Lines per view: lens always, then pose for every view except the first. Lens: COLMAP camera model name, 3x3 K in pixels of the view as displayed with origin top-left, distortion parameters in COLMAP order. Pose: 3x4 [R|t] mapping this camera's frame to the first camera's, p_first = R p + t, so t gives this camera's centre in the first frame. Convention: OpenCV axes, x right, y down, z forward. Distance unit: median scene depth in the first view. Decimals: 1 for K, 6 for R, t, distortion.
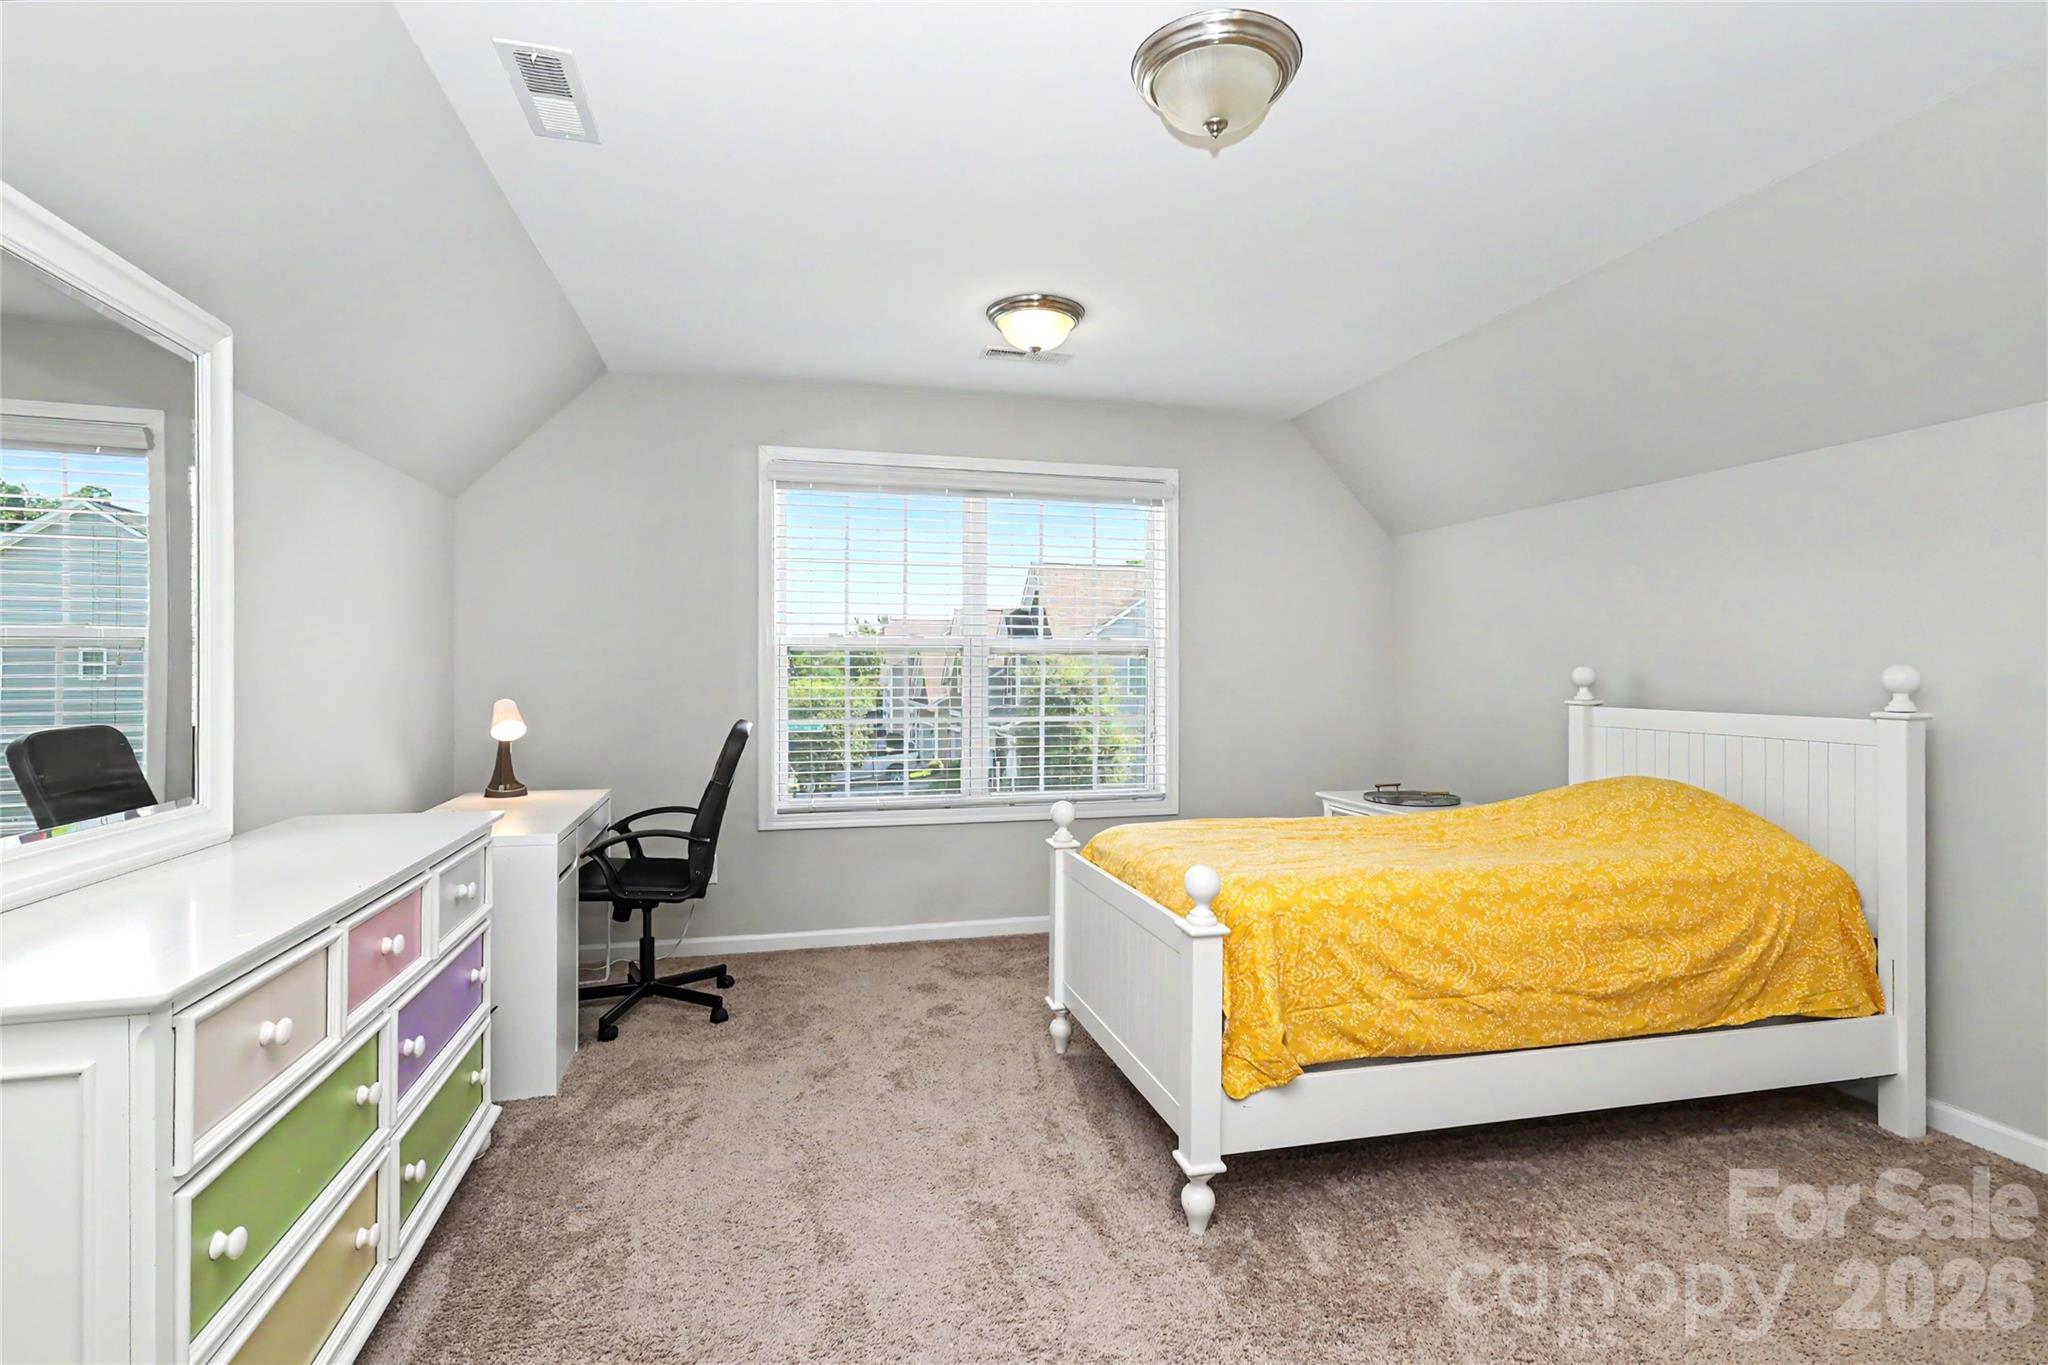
lens RADIAL K [[945.7, 0, 1019.7], [0, 945.7, 670.8], [0, 0, 1]] dist [0.000026, 0.000057]
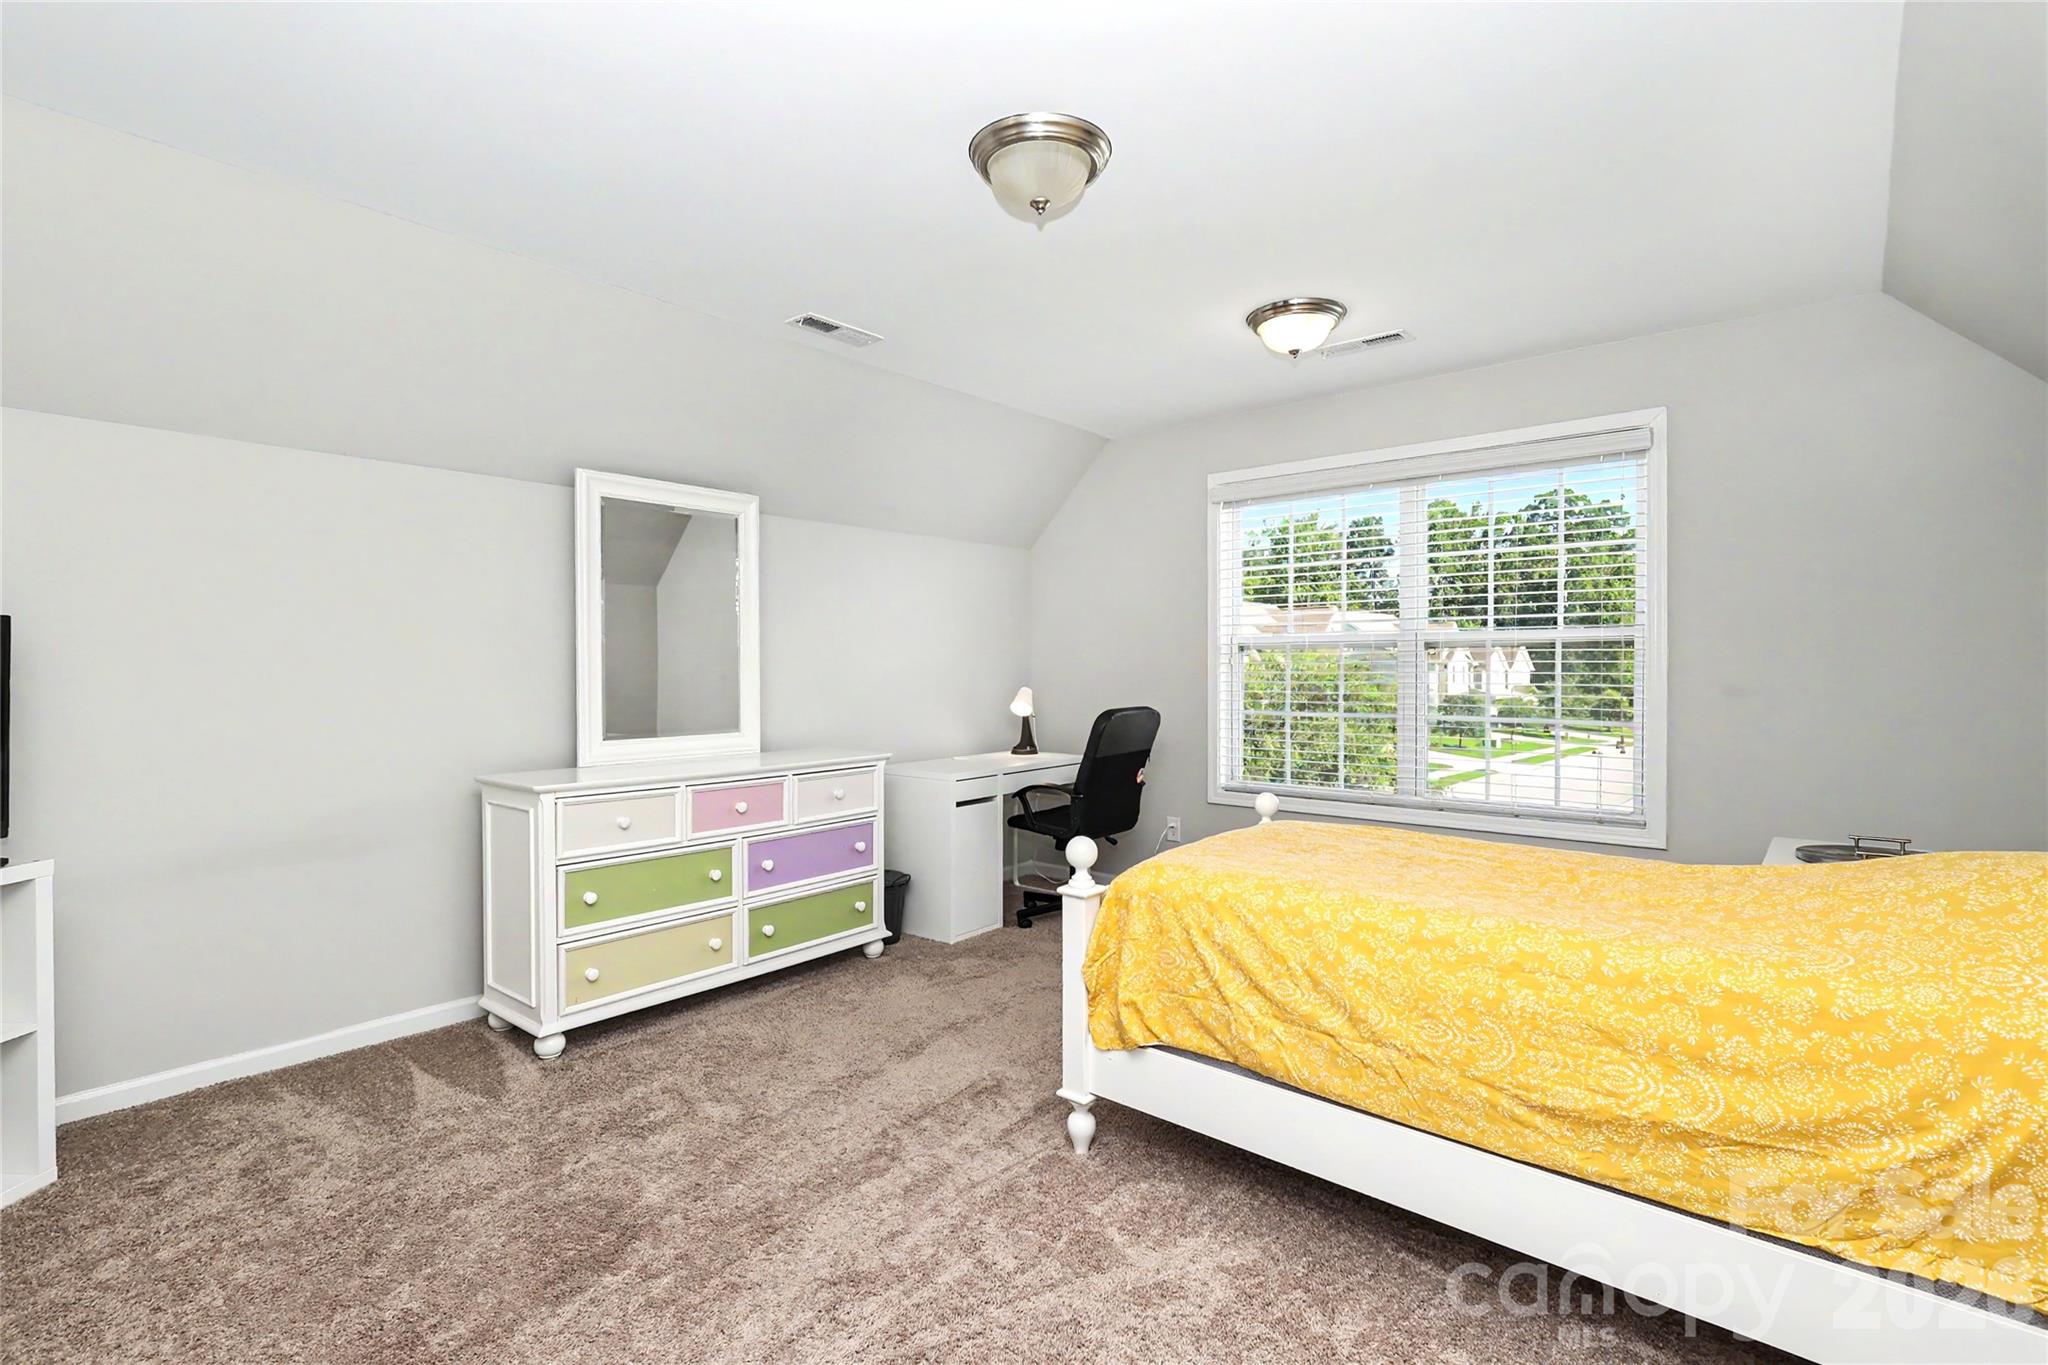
lens RADIAL K [[970.4, 0, 1092.1], [0, 970.4, 678.1], [0, 0, 1]] dist [0.002496, 0.000568]
pose [[0.602718, 0.007285, -0.797921, 1.002426], [0.003565, 0.999924, 0.011822, -0.001596], [0.797946, -0.009970, 0.602646, 0.263562]]
